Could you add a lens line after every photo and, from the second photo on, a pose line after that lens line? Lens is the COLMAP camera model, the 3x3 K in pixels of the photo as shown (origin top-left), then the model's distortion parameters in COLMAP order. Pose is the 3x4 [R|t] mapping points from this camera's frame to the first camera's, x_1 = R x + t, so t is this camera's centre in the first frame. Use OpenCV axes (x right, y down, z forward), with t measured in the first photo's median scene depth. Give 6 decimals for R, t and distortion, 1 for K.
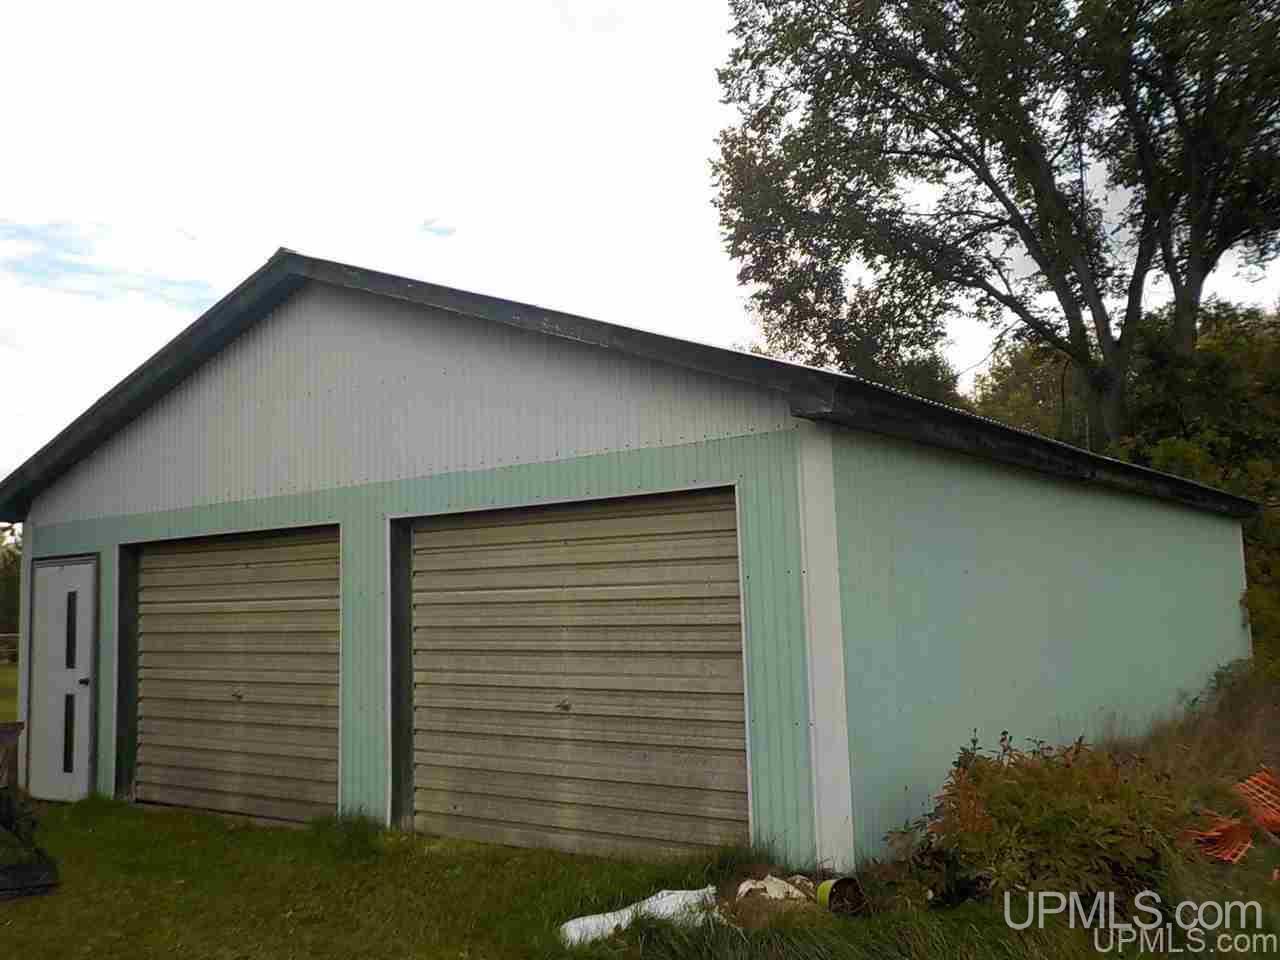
lens RADIAL K [[1134.2, 0, 670.2], [0, 1134.2, 477.9], [0, 0, 1]] dist [0.014671, 0.002488]
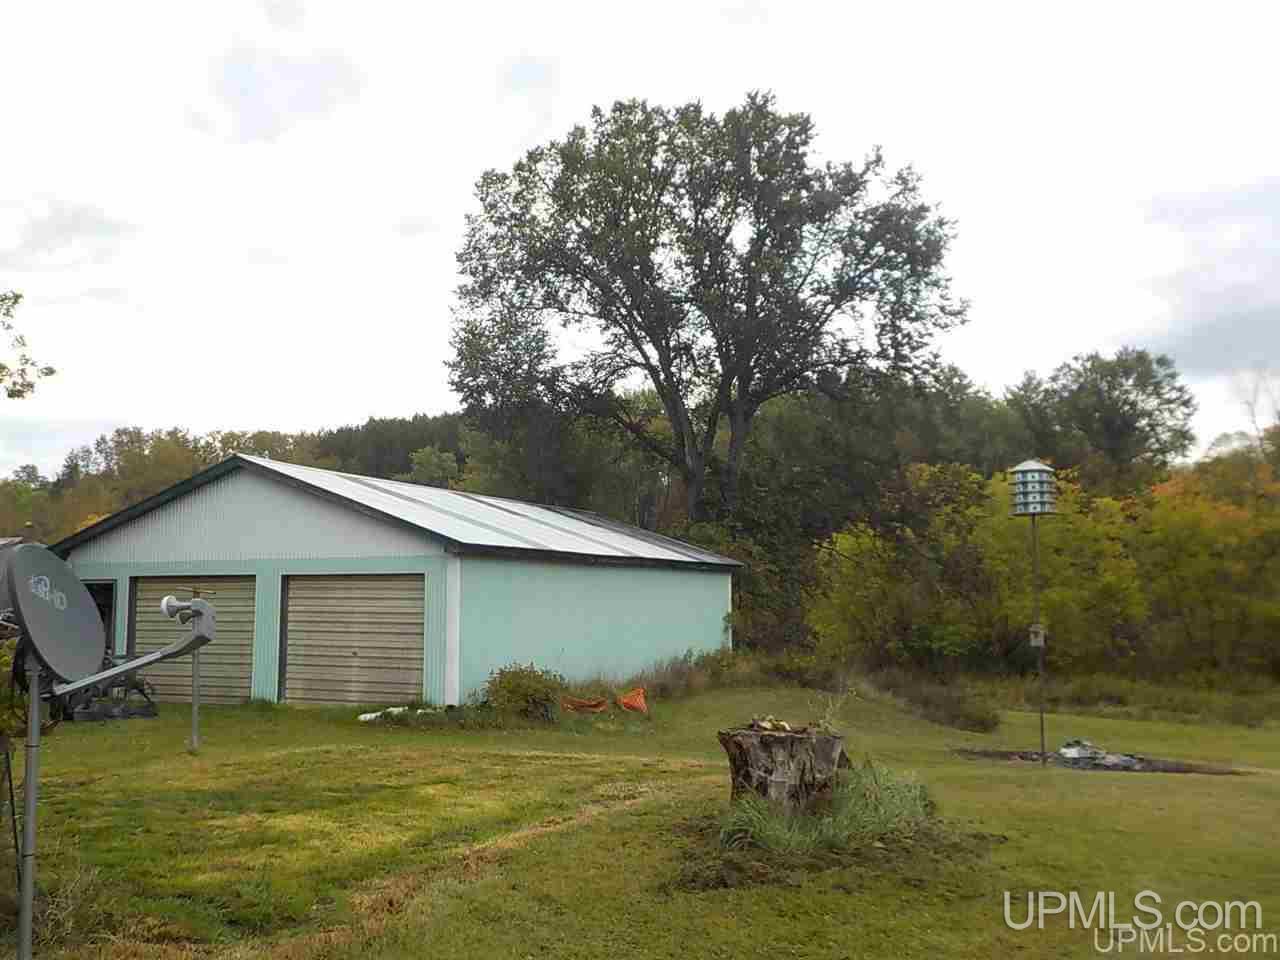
lens RADIAL K [[1104.8, 0, 643.7], [0, 1104.8, 437.2], [0, 0, 1]] dist [0.010933, 0.006261]
pose [[0.977731, 0.058885, 0.201434, 0.011398], [-0.049940, 0.997539, -0.049206, -0.183292], [-0.203835, 0.038050, 0.978265, -1.495873]]
